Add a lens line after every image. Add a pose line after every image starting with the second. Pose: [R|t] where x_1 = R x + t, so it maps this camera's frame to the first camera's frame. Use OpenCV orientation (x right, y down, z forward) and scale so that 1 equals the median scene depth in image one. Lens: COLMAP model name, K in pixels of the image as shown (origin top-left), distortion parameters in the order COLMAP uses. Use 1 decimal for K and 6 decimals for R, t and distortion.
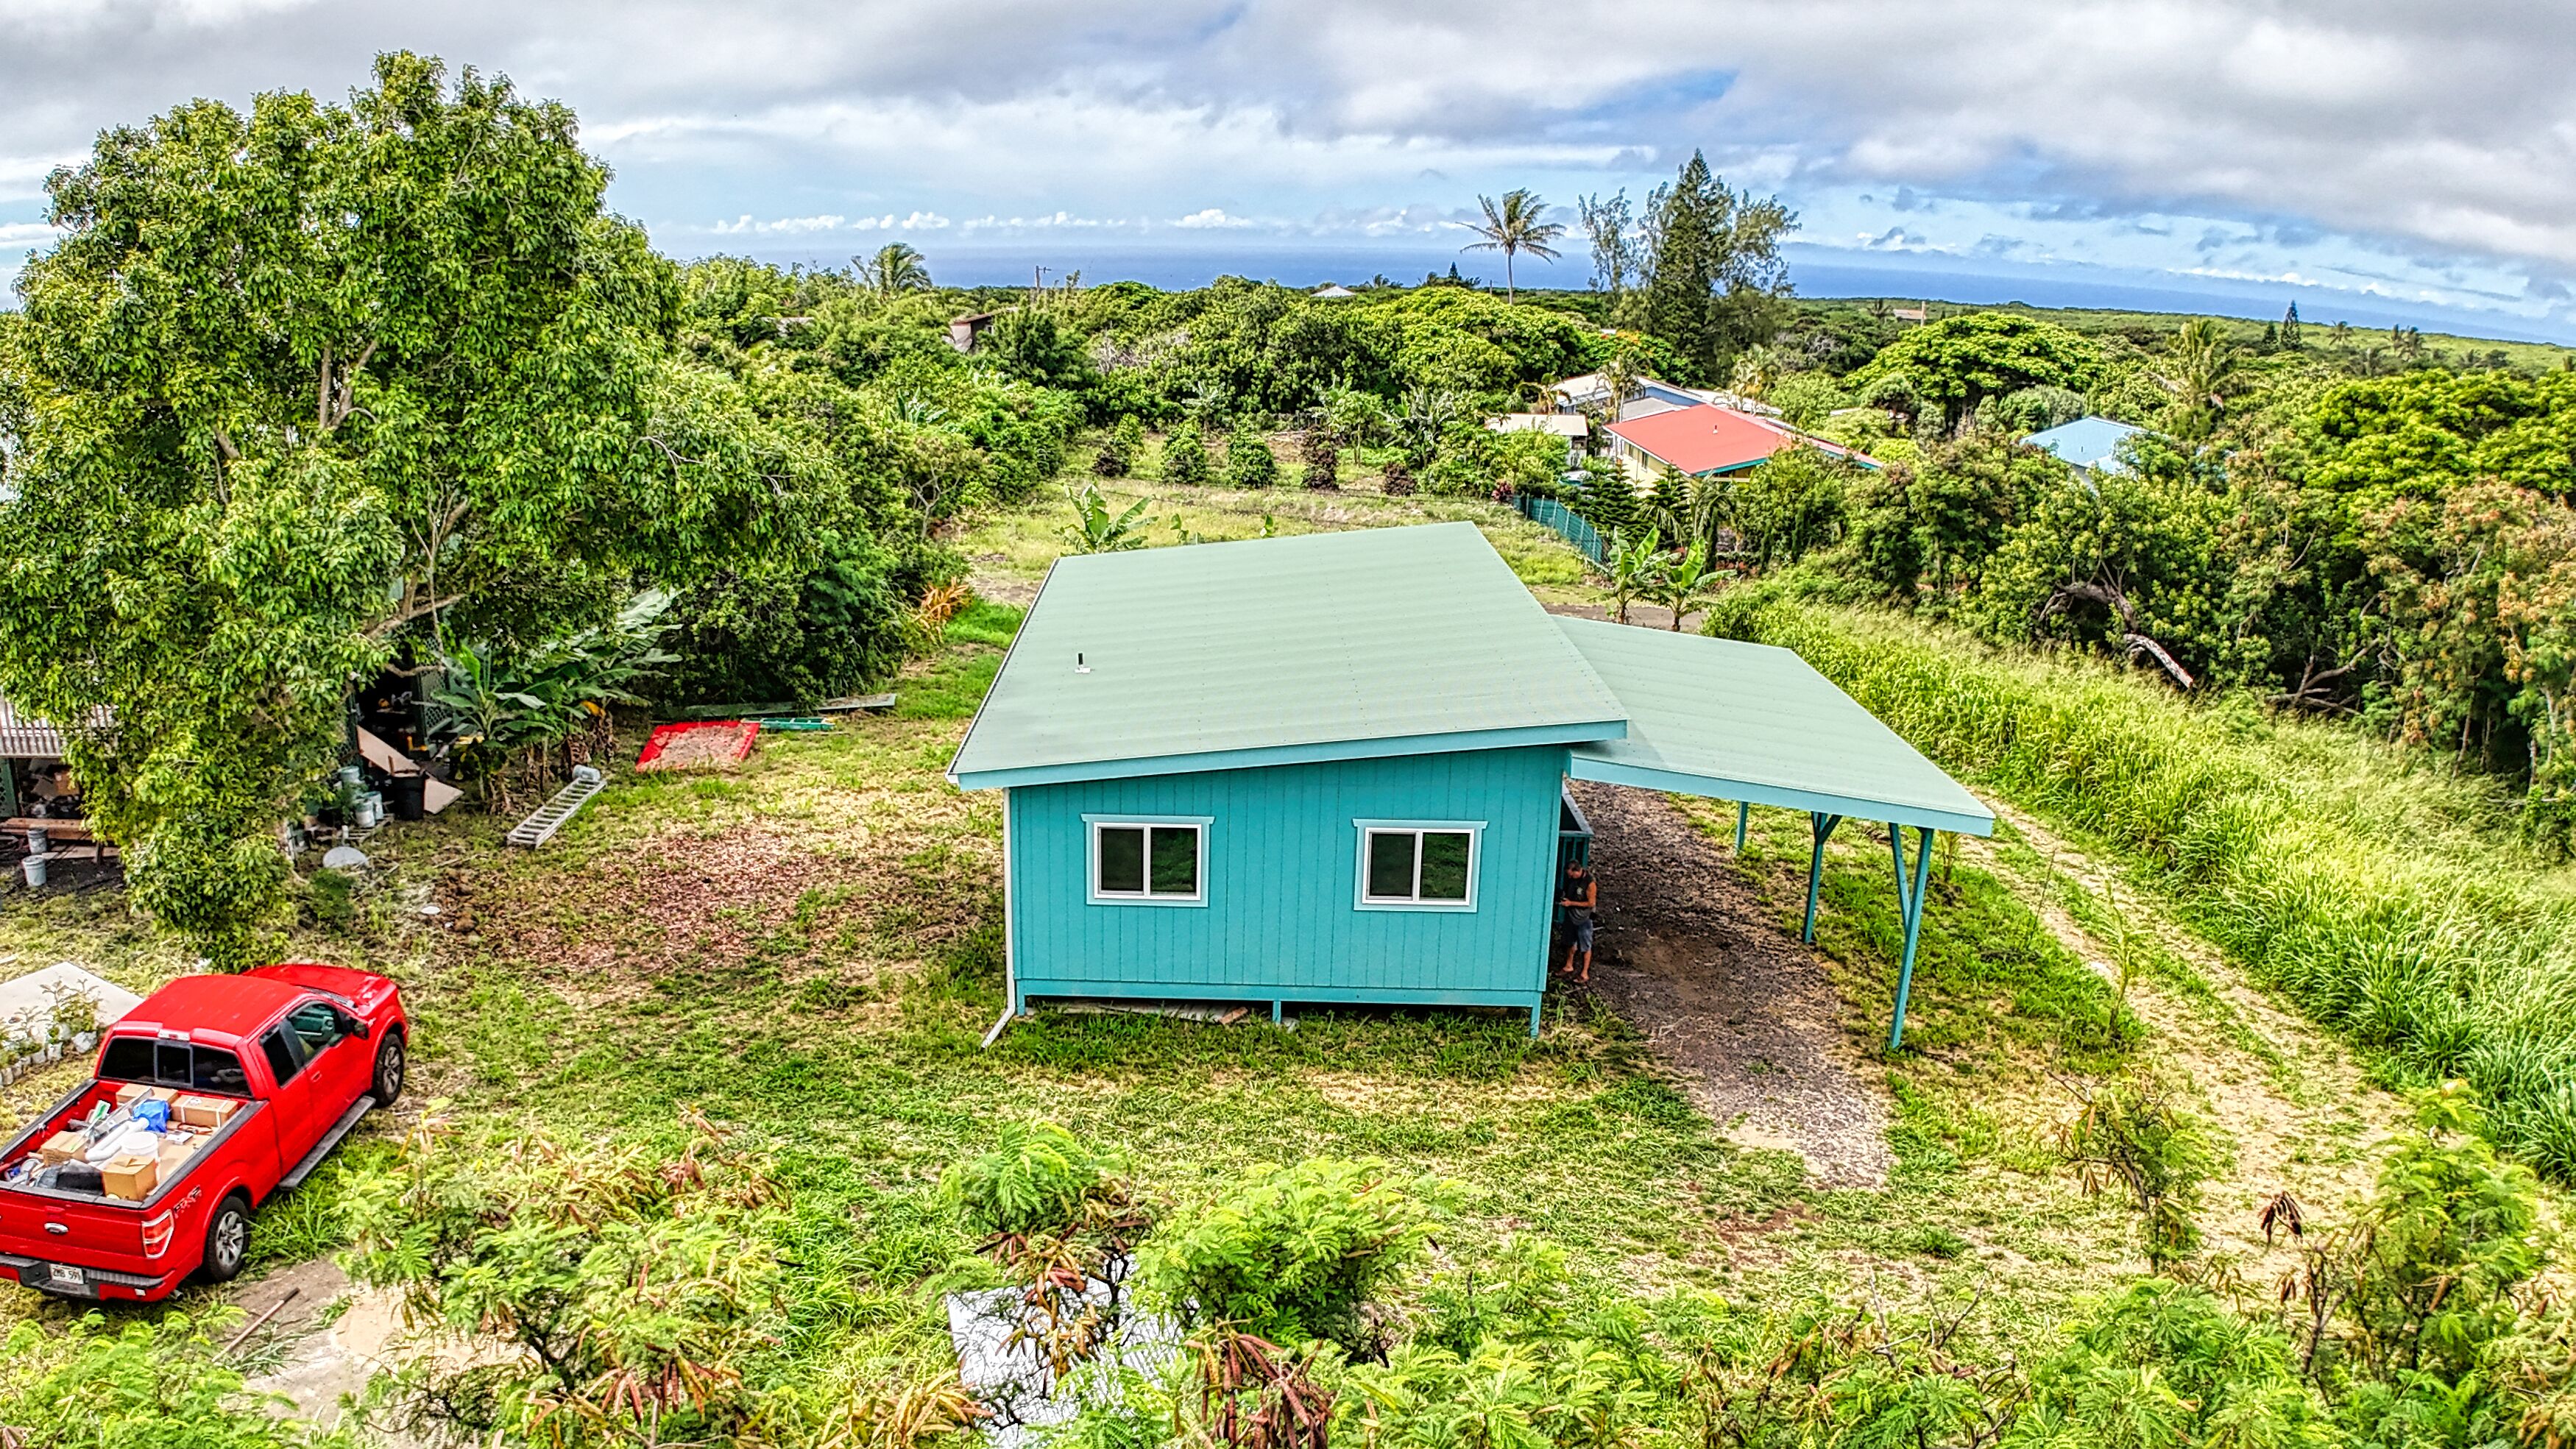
lens RADIAL K [[1836.9, 0, 1167.8], [0, 1836.9, 826.4], [0, 0, 1]] dist [-0.174540, 0.005276]
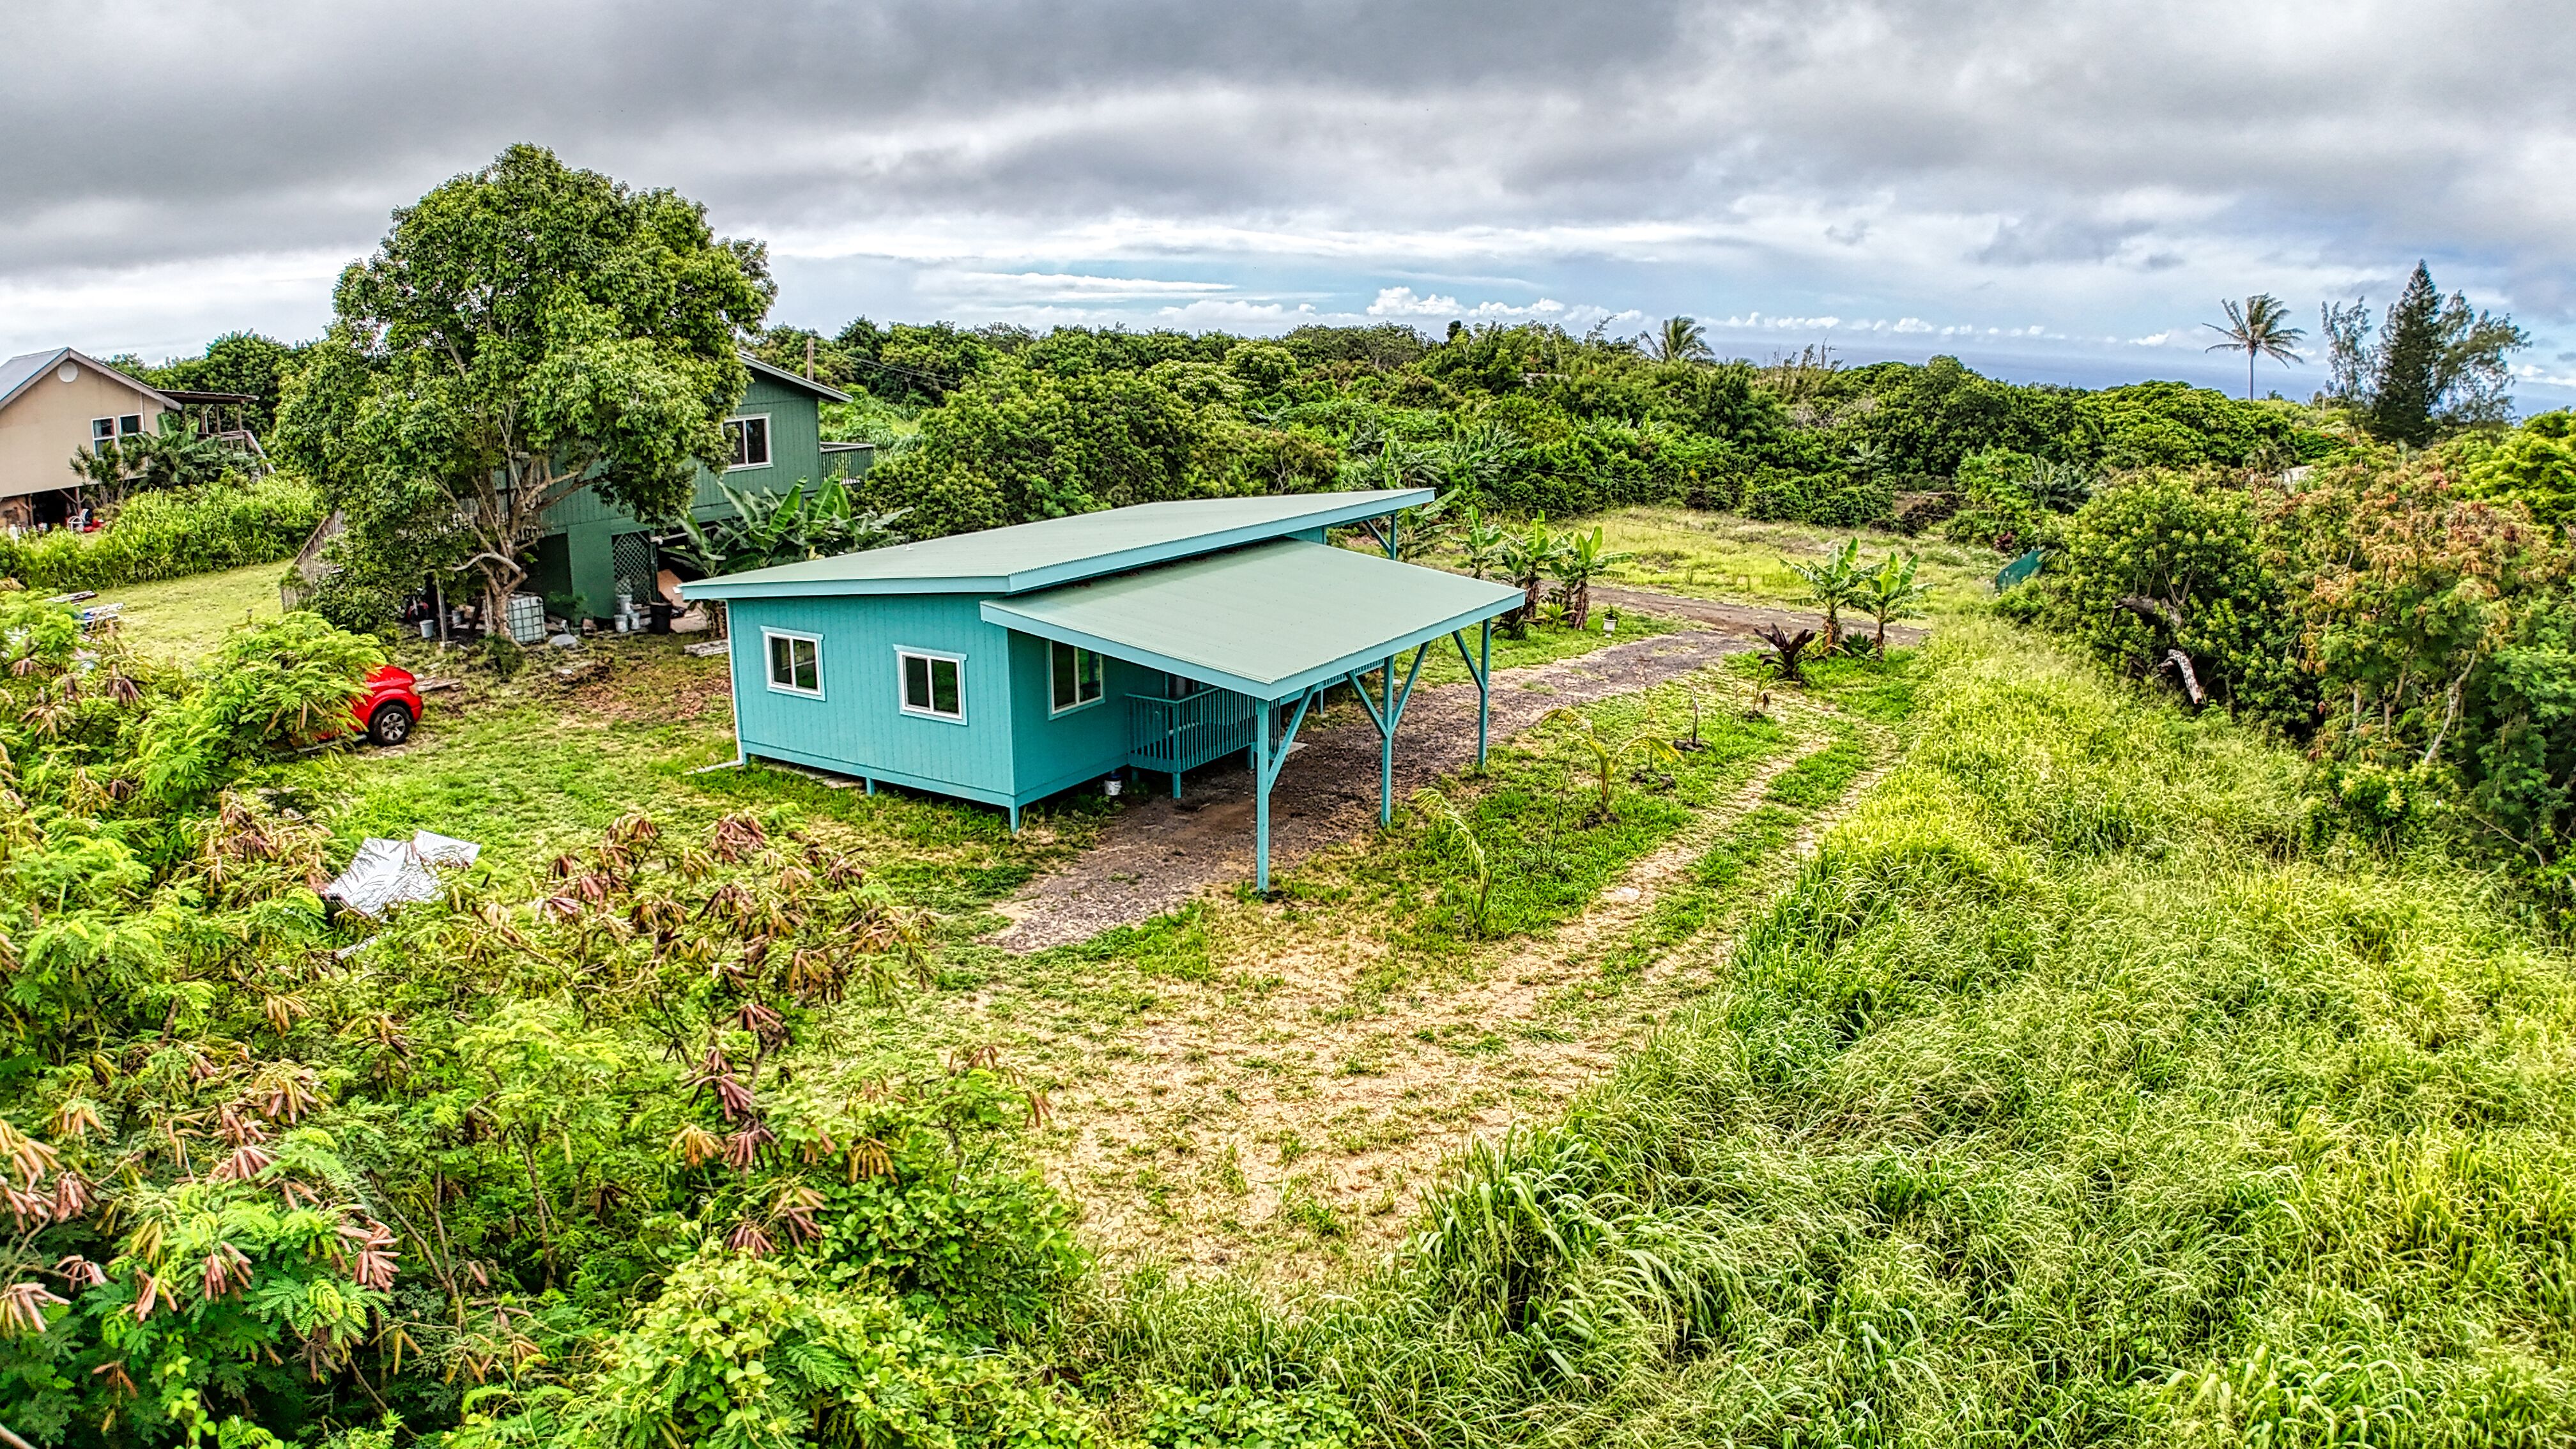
lens RADIAL K [[1600.5, 0, 1328.0], [0, 1600.5, 722.4], [0, 0, 1]] dist [-0.167101, 0.005211]
pose [[0.892858, 0.115720, -0.435218, 0.640310], [-0.146712, 0.988443, -0.038166, 0.035935], [0.425771, 0.097928, 0.899516, 0.061741]]
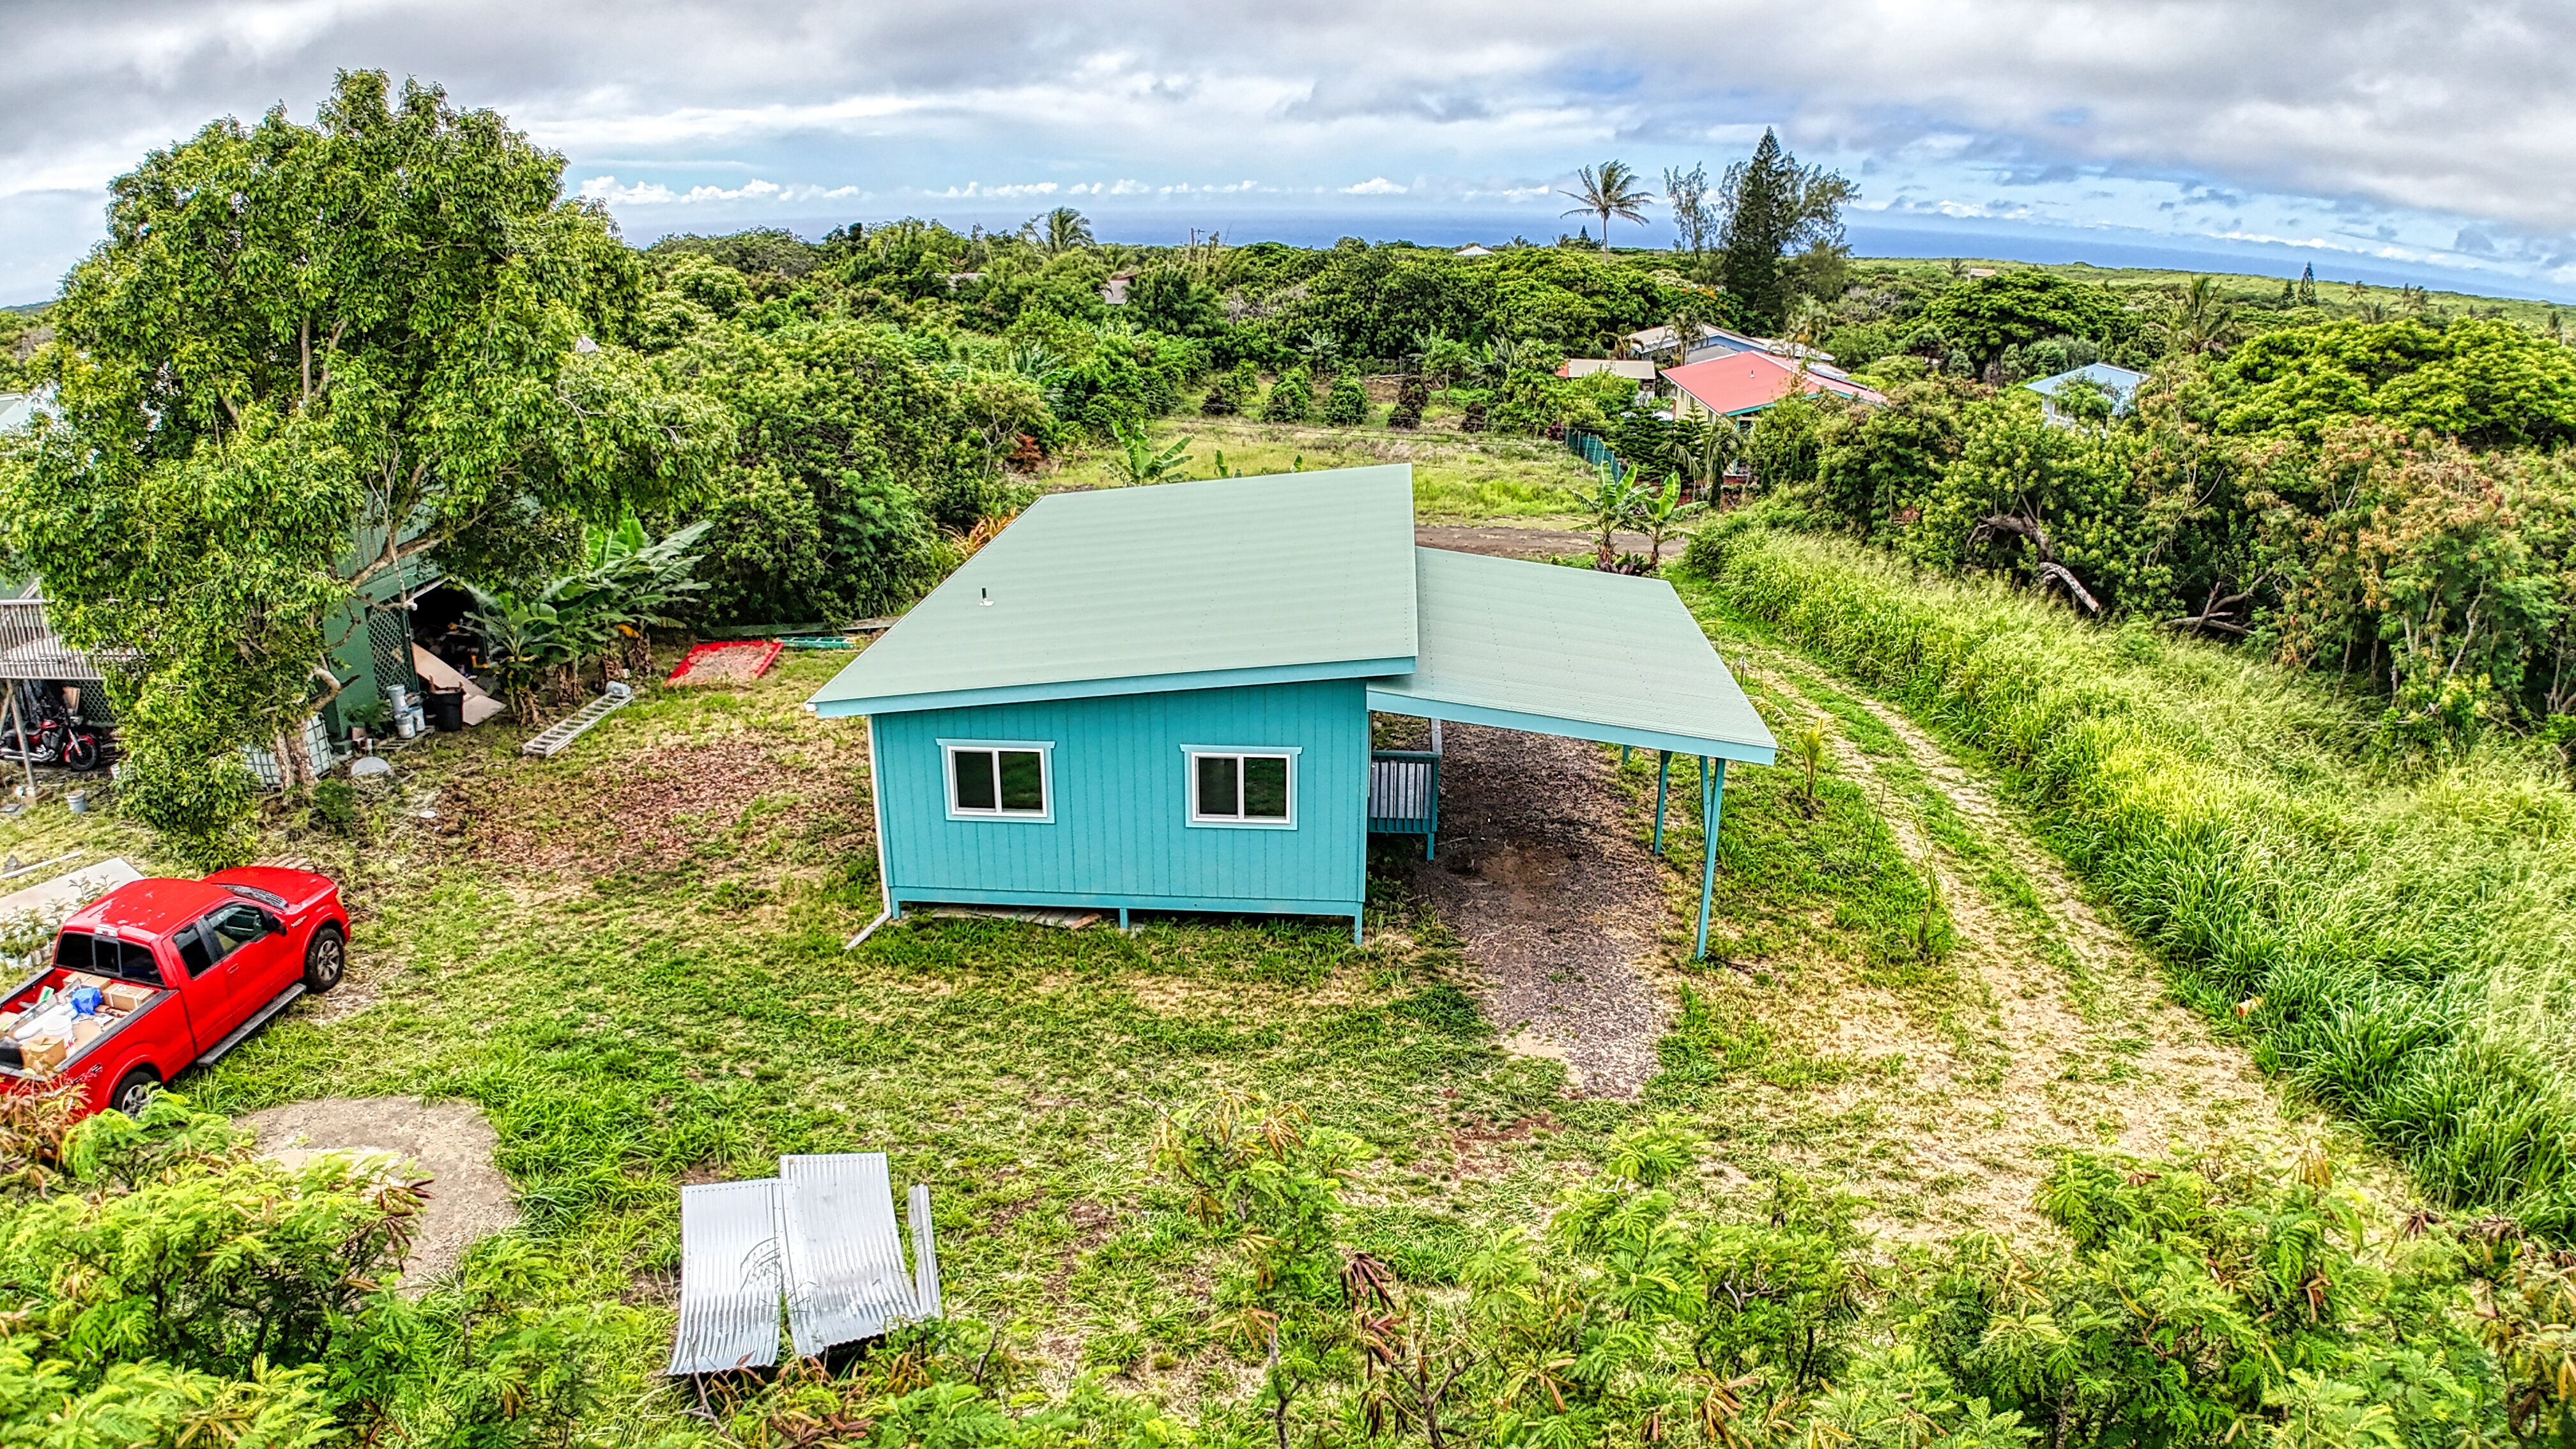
lens RADIAL K [[1600.5, 0, 1328.0], [0, 1600.5, 722.4], [0, 0, 1]] dist [-0.167101, 0.005211]
pose [[0.999987, 0.004489, -0.002222, 0.135155], [-0.004481, 0.999984, 0.003531, -0.014569], [0.002238, -0.003521, 0.999991, 0.035115]]
